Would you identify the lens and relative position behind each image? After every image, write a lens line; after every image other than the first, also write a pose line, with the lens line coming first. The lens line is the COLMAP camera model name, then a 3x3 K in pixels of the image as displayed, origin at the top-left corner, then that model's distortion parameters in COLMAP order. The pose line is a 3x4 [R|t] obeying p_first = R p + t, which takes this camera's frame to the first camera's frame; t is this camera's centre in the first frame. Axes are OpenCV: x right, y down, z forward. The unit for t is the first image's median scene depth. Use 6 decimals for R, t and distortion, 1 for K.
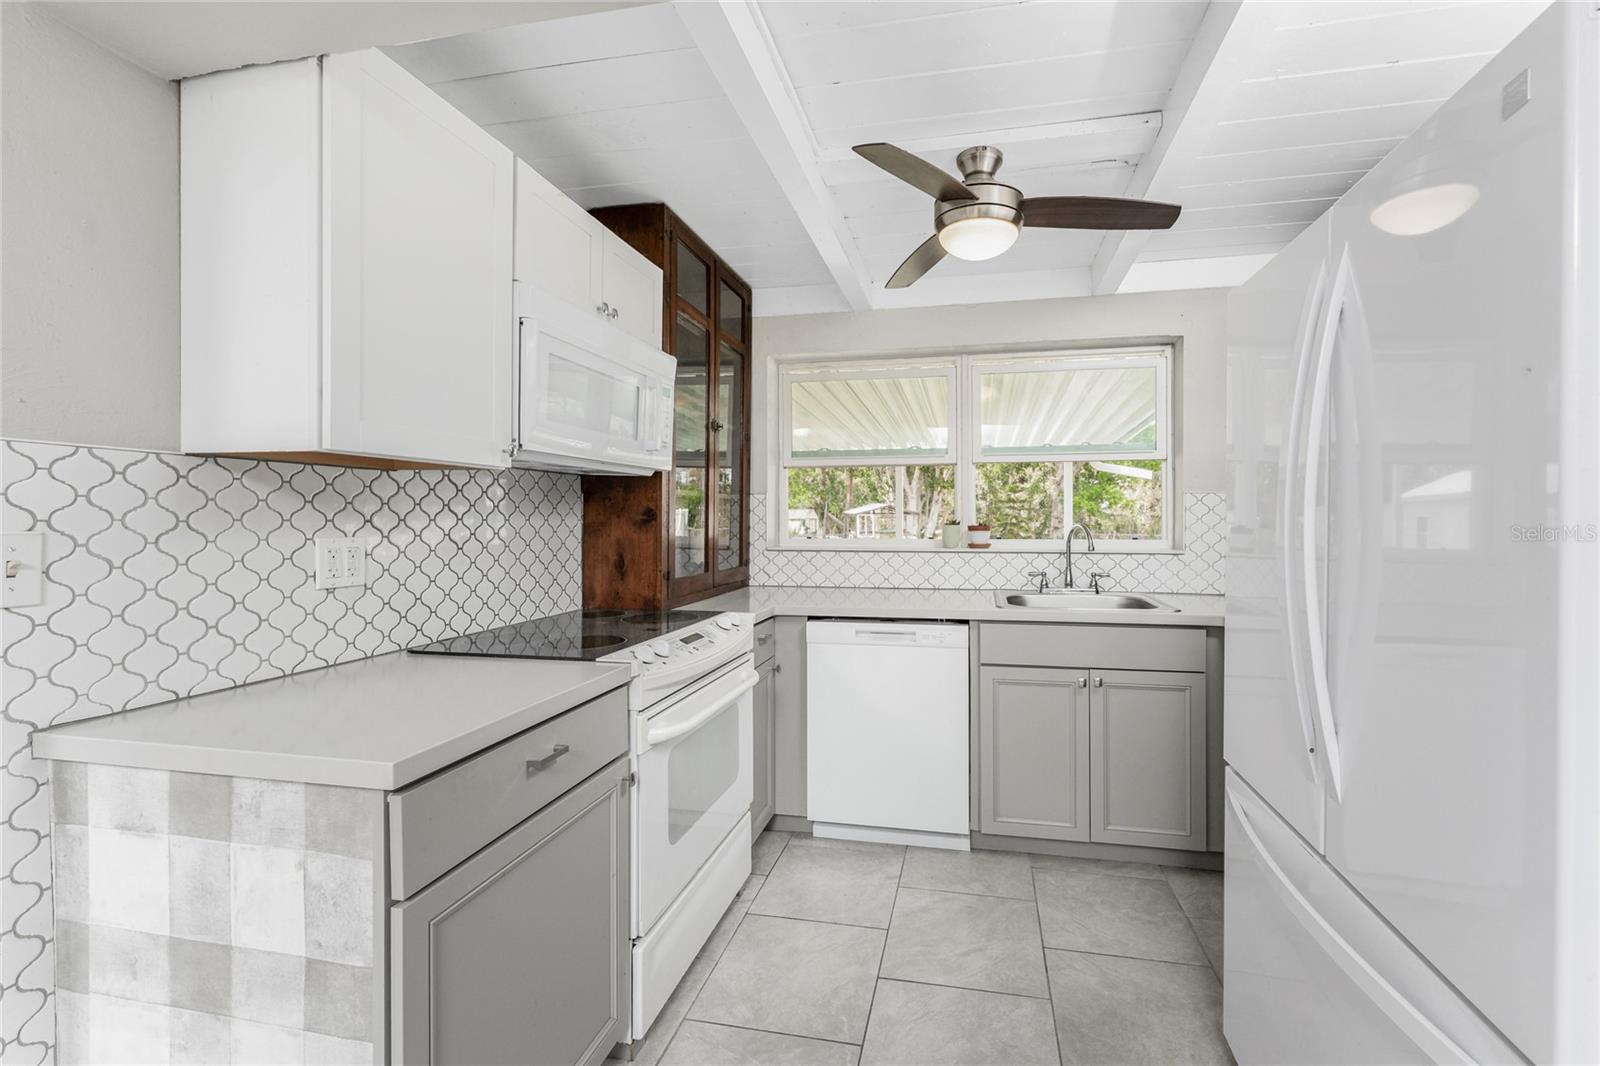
lens RADIAL K [[656.8, 0, 815.0], [0, 656.8, 523.0], [0, 0, 1]] dist [0.005734, -0.000180]
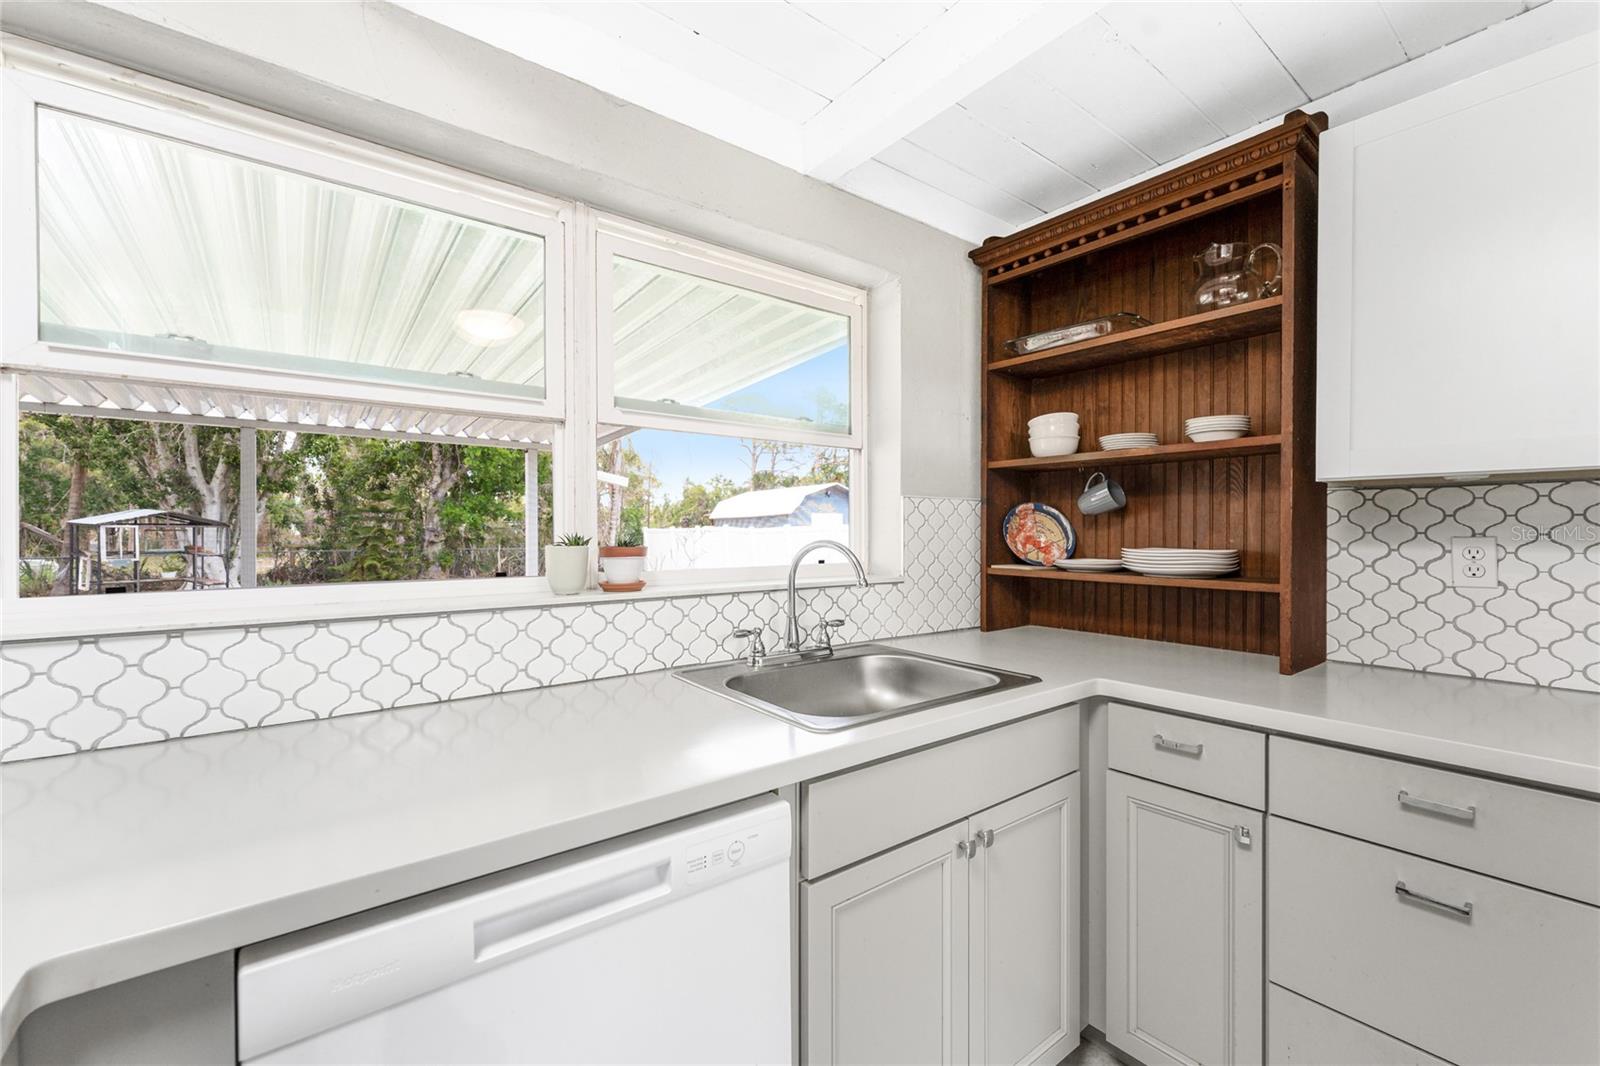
lens RADIAL K [[656.8, 0, 788.5], [0, 656.8, 540.6], [0, 0, 1]] dist [0.005734, -0.000180]
pose [[0.630673, -0.007545, 0.776012, -0.078285], [0.003191, 0.999969, 0.007129, -0.003832], [-0.776042, -0.002020, 0.630678, 0.781545]]
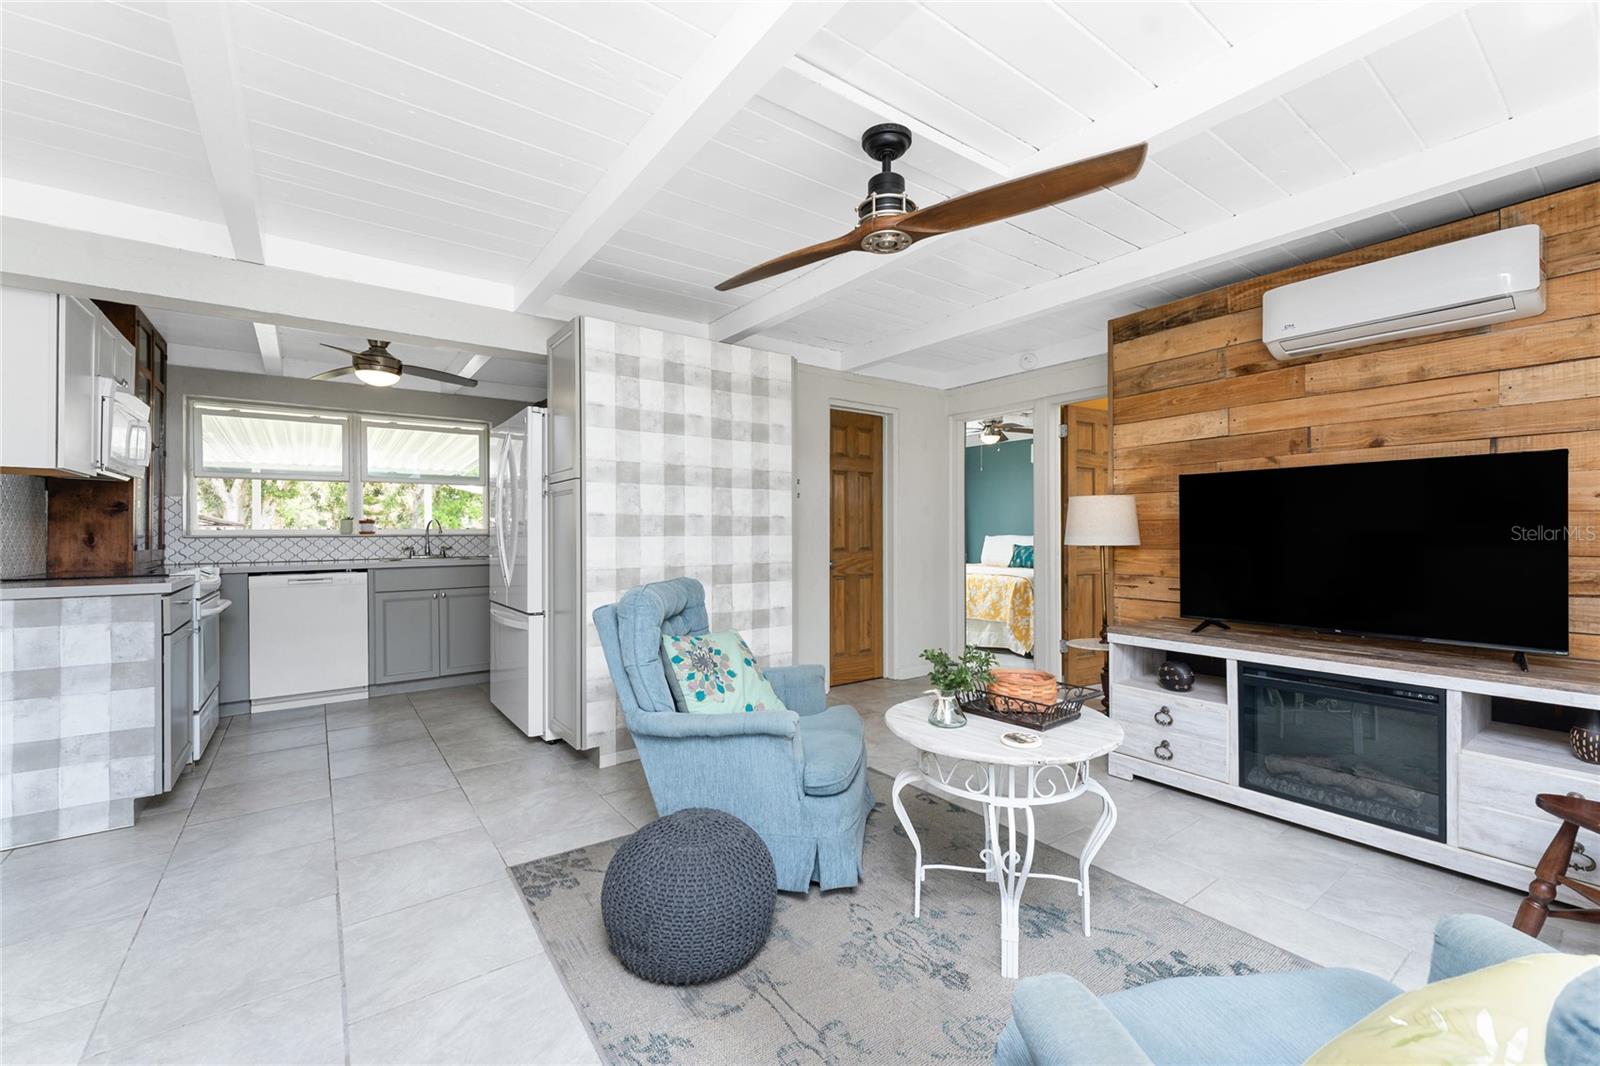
lens RADIAL K [[656.8, 0, 817.4], [0, 656.8, 530.7], [0, 0, 1]] dist [0.005734, -0.000180]
pose [[0.622100, -0.001849, 0.782936, -0.449780], [0.012128, 0.999900, -0.007275, 0.073412], [-0.782844, 0.014022, 0.622060, -1.198027]]
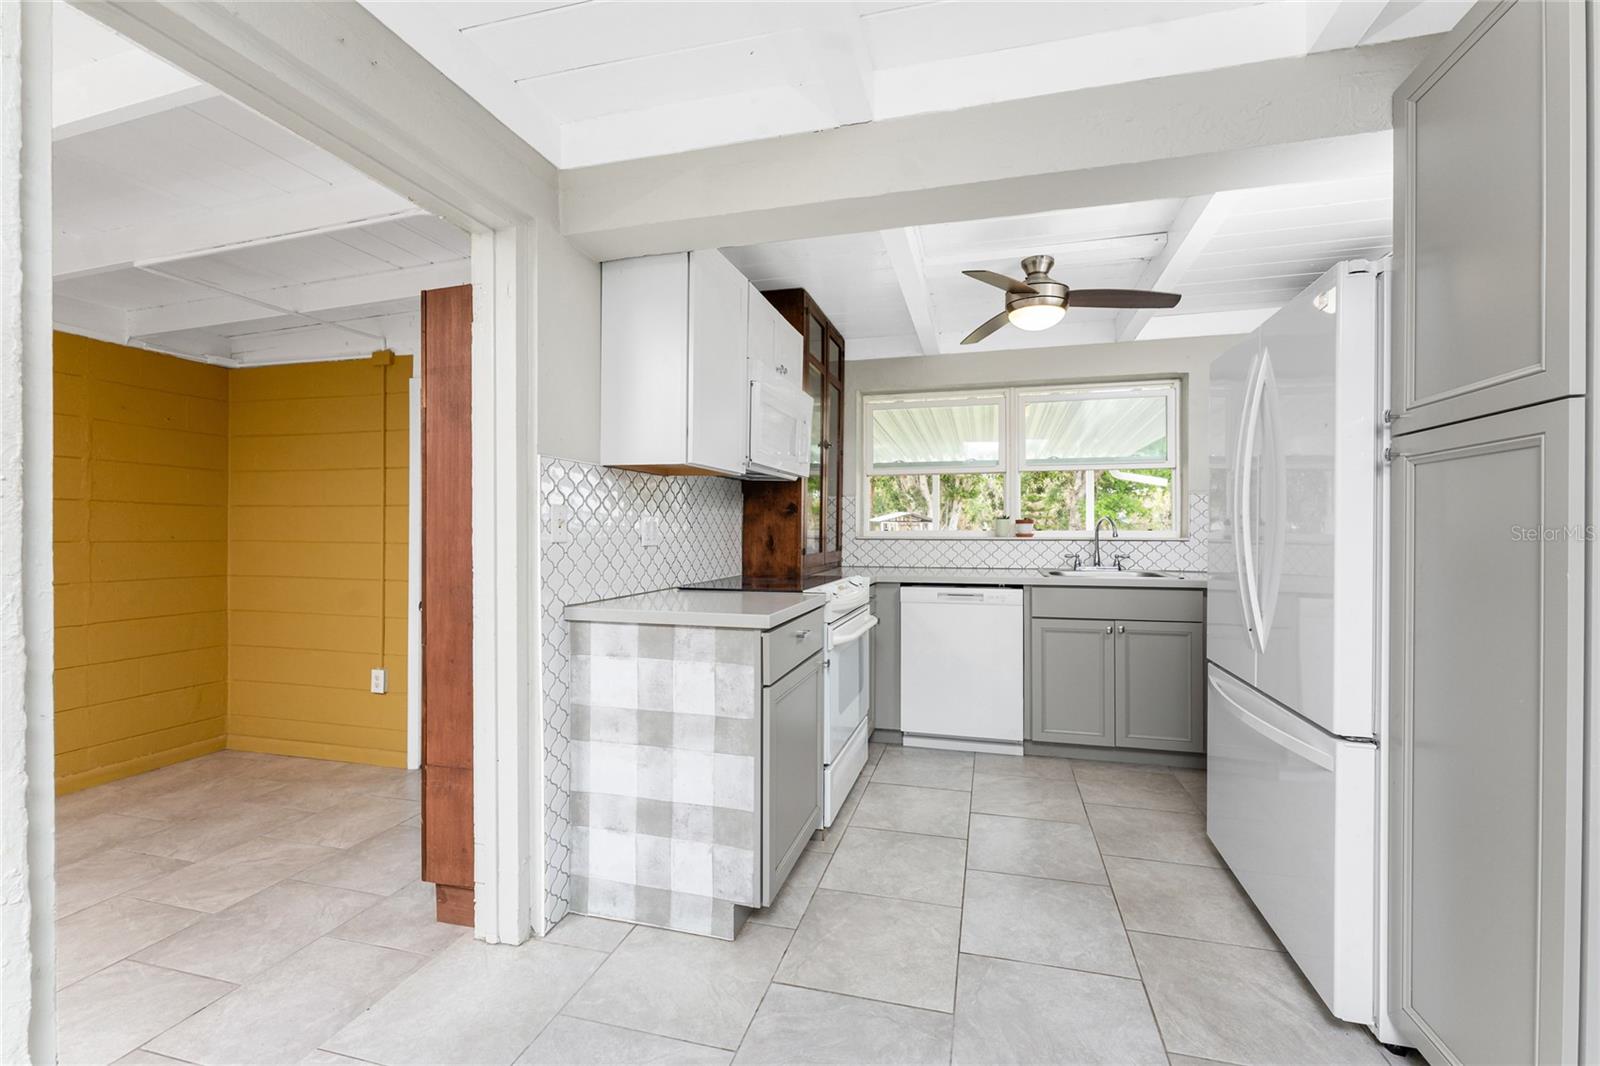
lens RADIAL K [[656.8, 0, 779.8], [0, 656.8, 530.2], [0, 0, 1]] dist [0.005734, -0.000180]
pose [[0.997655, 0.001195, -0.068428, -0.184024], [-0.001564, 0.999985, -0.005329, 0.043462], [0.068420, 0.005424, 0.997642, -0.413671]]
